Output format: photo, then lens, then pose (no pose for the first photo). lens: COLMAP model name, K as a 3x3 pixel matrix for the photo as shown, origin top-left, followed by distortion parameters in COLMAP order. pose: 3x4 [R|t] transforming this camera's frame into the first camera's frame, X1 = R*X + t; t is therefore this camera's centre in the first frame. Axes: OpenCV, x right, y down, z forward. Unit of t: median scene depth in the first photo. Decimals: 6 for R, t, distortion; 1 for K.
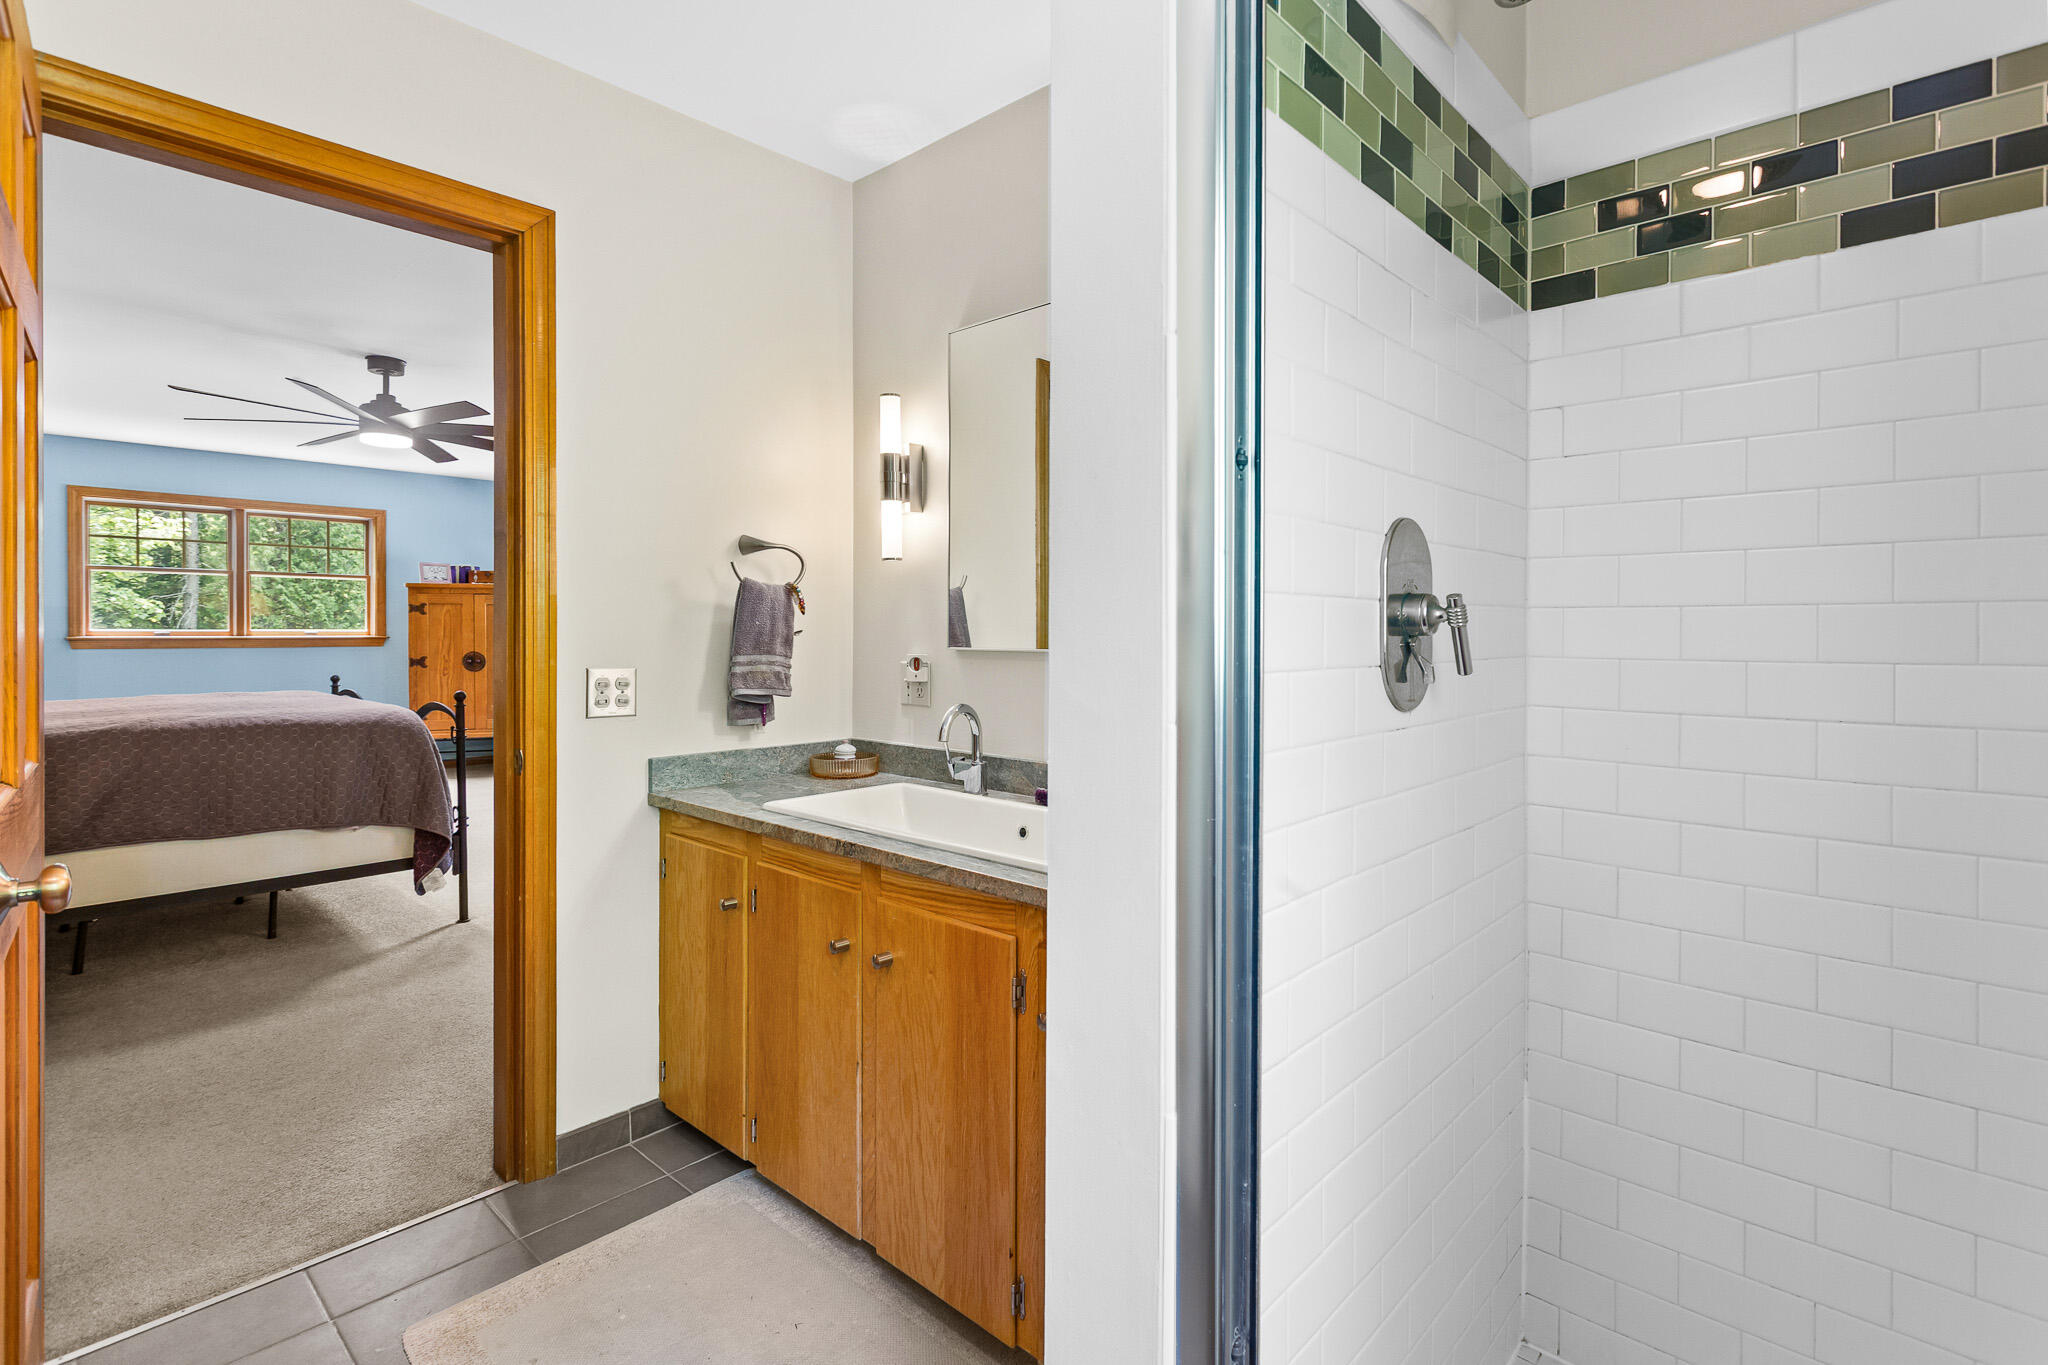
lens RADIAL K [[977.8, 0, 1029.2], [0, 977.8, 667.1], [0, 0, 1]] dist [0.000366, 0.000722]
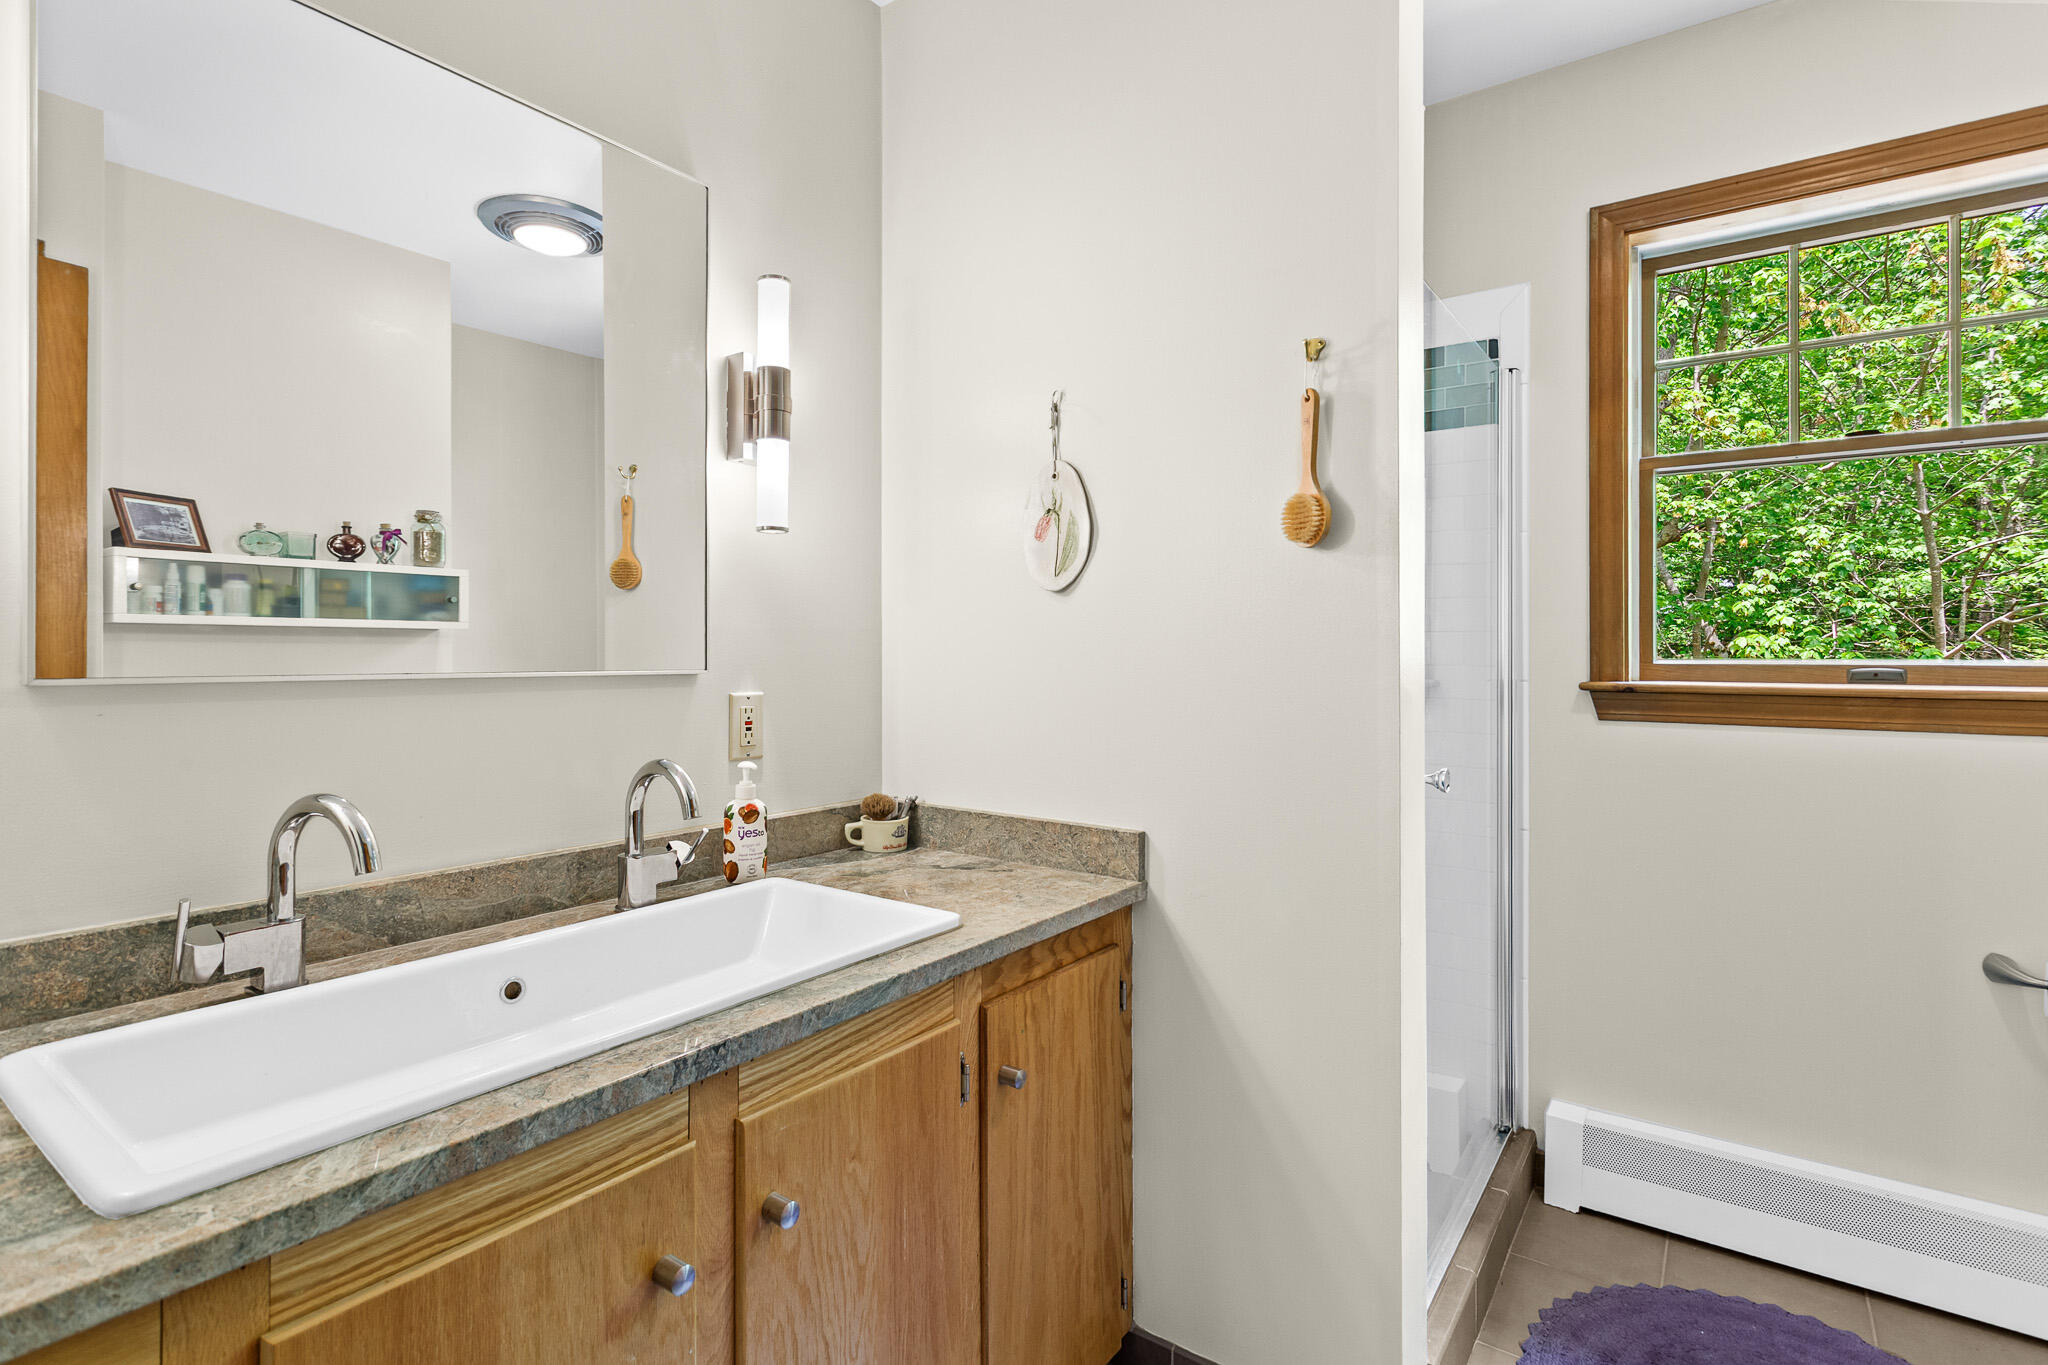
lens RADIAL K [[977.8, 0, 1029.2], [0, 977.8, 667.1], [0, 0, 1]] dist [0.000366, 0.000722]
pose [[-0.133504, -0.008765, 0.991010, -0.744685], [0.028921, 0.999501, 0.012737, -0.024309], [-0.990626, 0.030361, -0.133184, 0.929572]]
